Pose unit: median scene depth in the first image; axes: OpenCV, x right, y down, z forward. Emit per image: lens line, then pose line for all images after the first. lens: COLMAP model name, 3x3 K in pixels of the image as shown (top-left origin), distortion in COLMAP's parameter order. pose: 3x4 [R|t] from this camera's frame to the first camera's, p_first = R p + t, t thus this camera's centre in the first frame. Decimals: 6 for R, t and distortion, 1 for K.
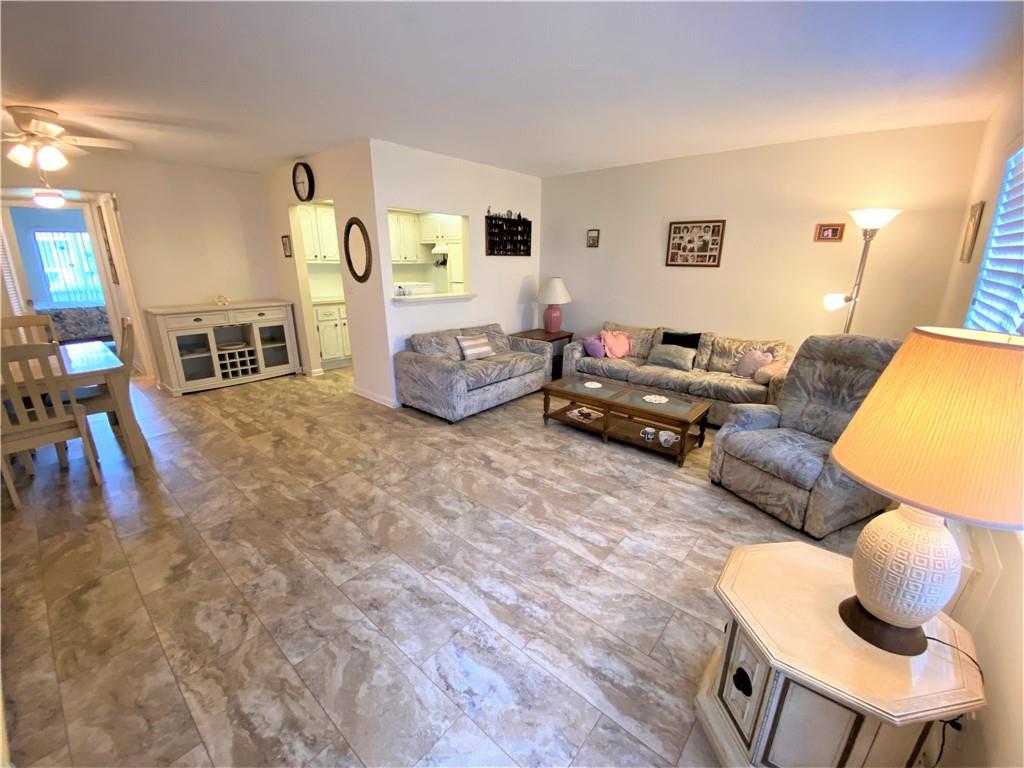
lens RADIAL K [[414.2, 0, 512.0], [0, 414.2, 384.0], [0, 0, 1]] dist [0.030971, -0.026200]
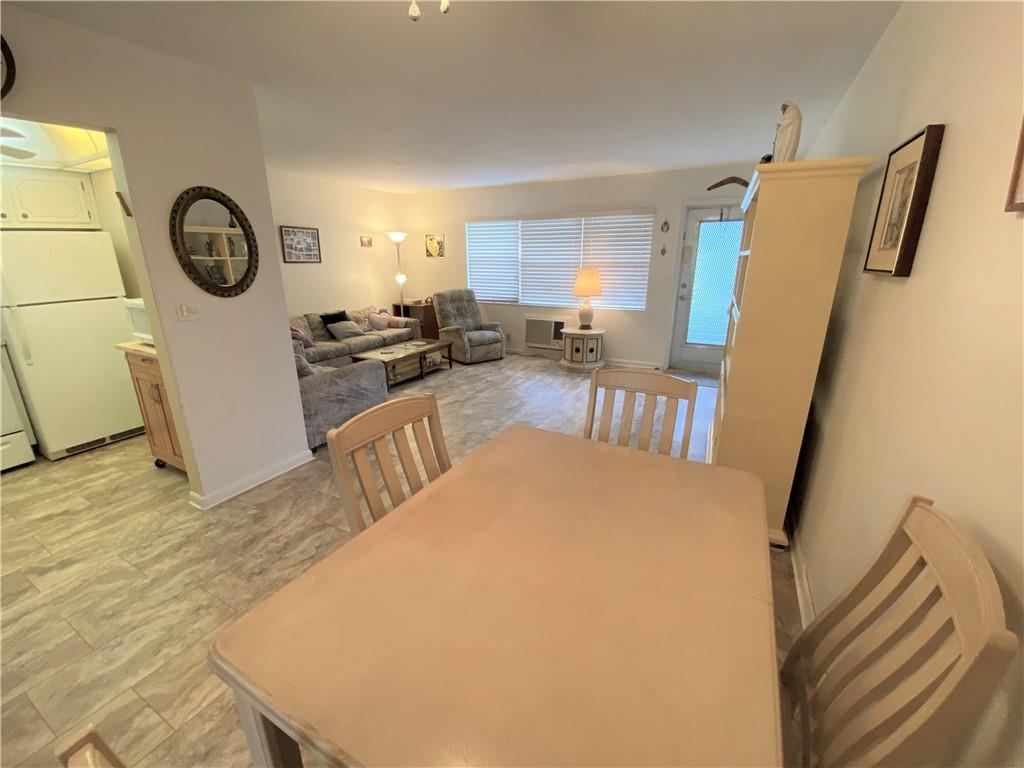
lens RADIAL K [[415.9, 0, 513.6], [0, 415.9, 387.3], [0, 0, 1]] dist [0.048581, -0.041996]
pose [[-0.230814, -0.290111, 0.928741, -1.317386], [0.285380, 0.892351, 0.349668, -0.277249], [-0.930206, 0.345752, -0.123175, 0.918326]]
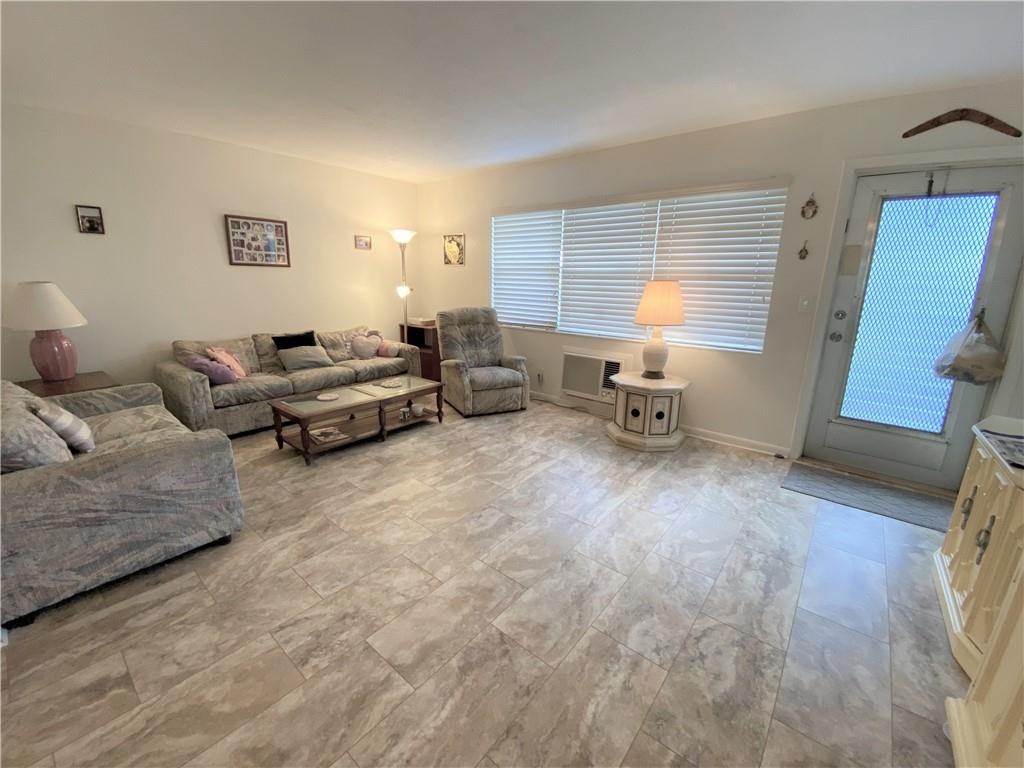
lens RADIAL K [[414.2, 0, 512.0], [0, 414.2, 384.0], [0, 0, 1]] dist [0.030971, -0.026200]
pose [[-0.020621, -0.250584, 0.967875, -0.729952], [0.276376, 0.928929, 0.246389, -0.147378], [-0.960828, 0.272579, 0.050100, 0.639272]]
